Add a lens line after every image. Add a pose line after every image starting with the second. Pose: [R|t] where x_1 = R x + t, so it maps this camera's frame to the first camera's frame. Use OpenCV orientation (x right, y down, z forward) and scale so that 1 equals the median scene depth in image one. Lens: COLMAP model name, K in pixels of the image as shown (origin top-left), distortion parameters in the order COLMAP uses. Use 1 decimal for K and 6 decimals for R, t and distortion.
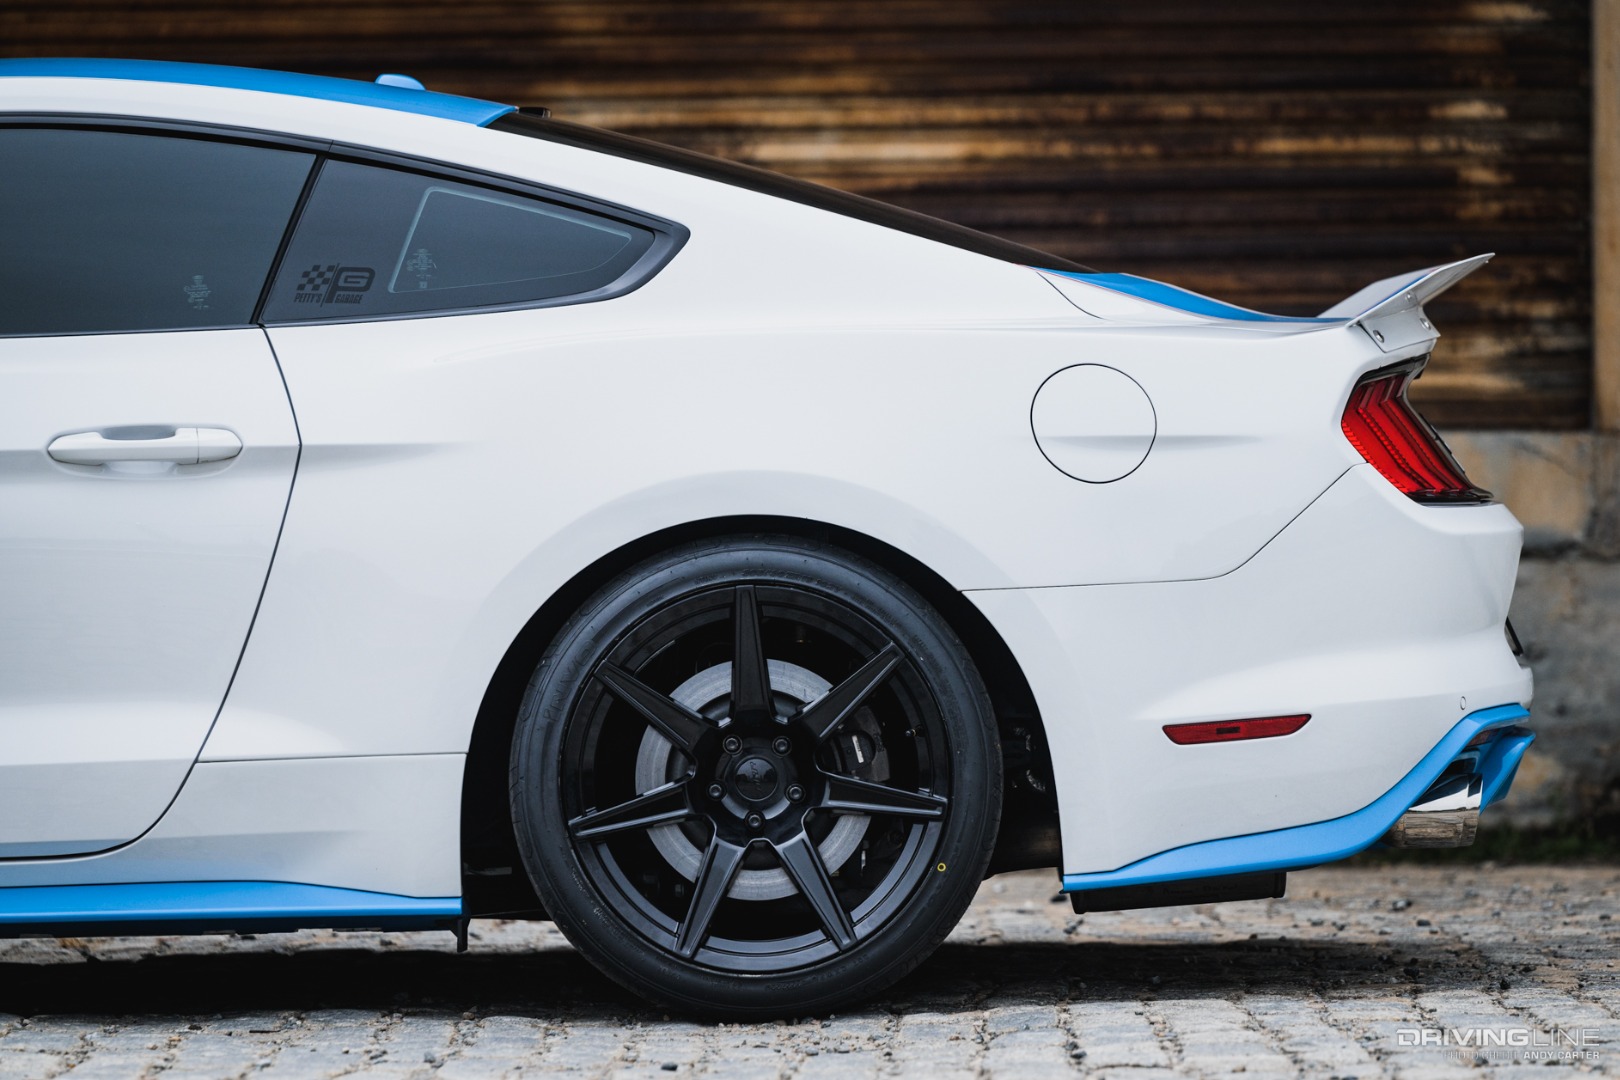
lens RADIAL K [[9924.6, 0, 809.8], [0, 9924.6, 540.0], [0, 0, 1]] dist [-0.111633, 0.000000]
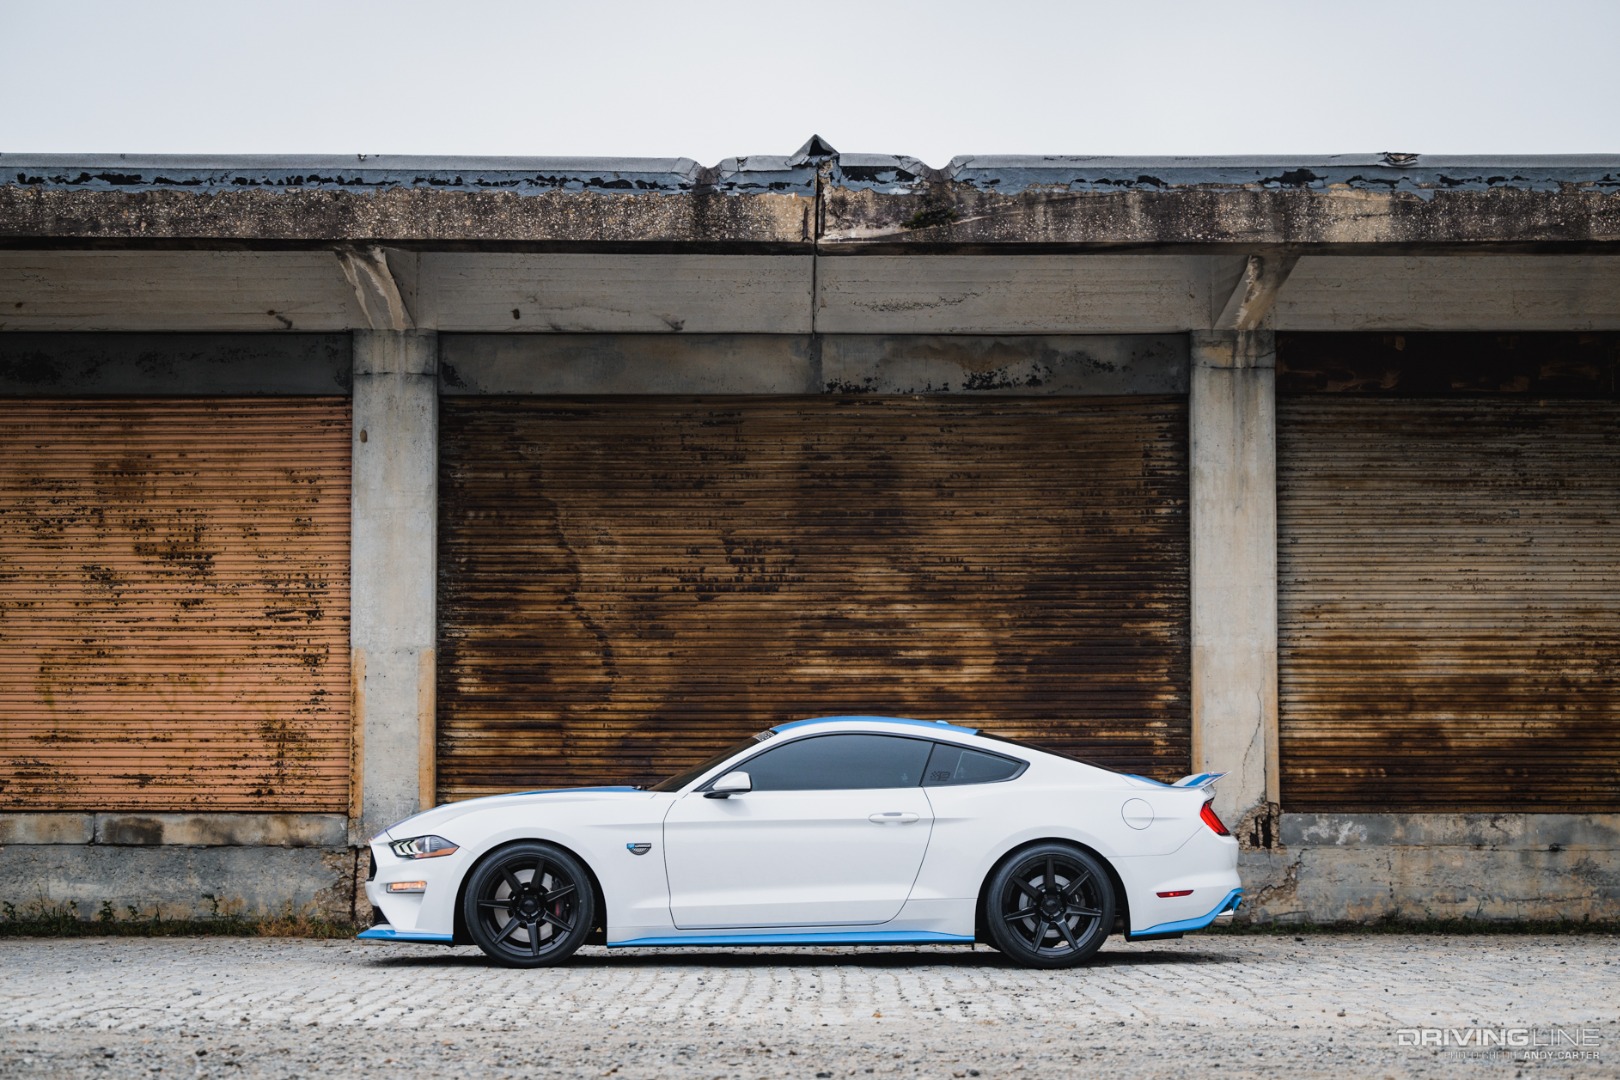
lens RADIAL K [[3287.8, 0, 801.8], [0, 3287.8, 542.5], [0, 0, 1]] dist [-0.008182, 0.000000]
pose [[0.999746, 0.010151, 0.020146, -0.127819], [-0.008281, 0.995834, -0.090810, 0.000237], [-0.020984, 0.090621, 0.995664, -0.277394]]
